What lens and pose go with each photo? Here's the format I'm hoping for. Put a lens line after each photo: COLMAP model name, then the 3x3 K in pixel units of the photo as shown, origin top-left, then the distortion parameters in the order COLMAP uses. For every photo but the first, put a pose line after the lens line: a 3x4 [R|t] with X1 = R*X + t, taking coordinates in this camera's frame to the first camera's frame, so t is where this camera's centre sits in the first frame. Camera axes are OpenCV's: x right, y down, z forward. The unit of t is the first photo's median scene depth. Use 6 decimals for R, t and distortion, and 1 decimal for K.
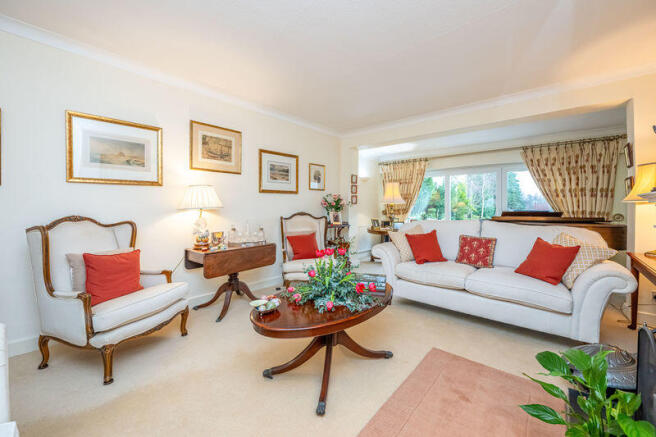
lens RADIAL K [[264.7, 0, 329.8], [0, 264.7, 210.8], [0, 0, 1]] dist [-0.000407, -0.000047]
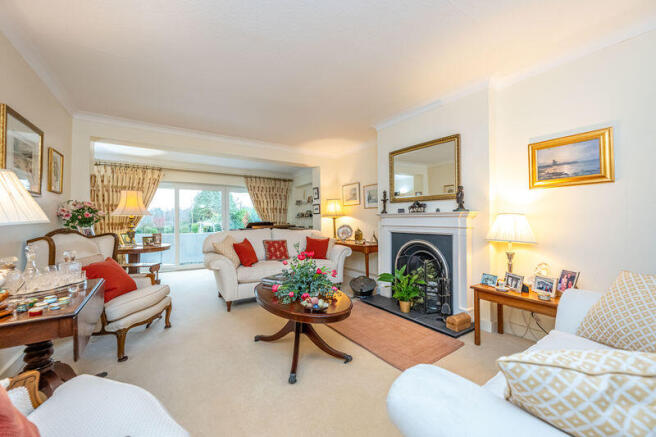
lens RADIAL K [[264.7, 0, 329.8], [0, 264.7, 210.8], [0, 0, 1]] dist [-0.000407, -0.000047]
pose [[0.275476, 0.029718, 0.960849, -0.499382], [0.021292, 0.999088, -0.037005, 0.001260], [-0.961072, 0.030652, 0.274592, 0.227854]]
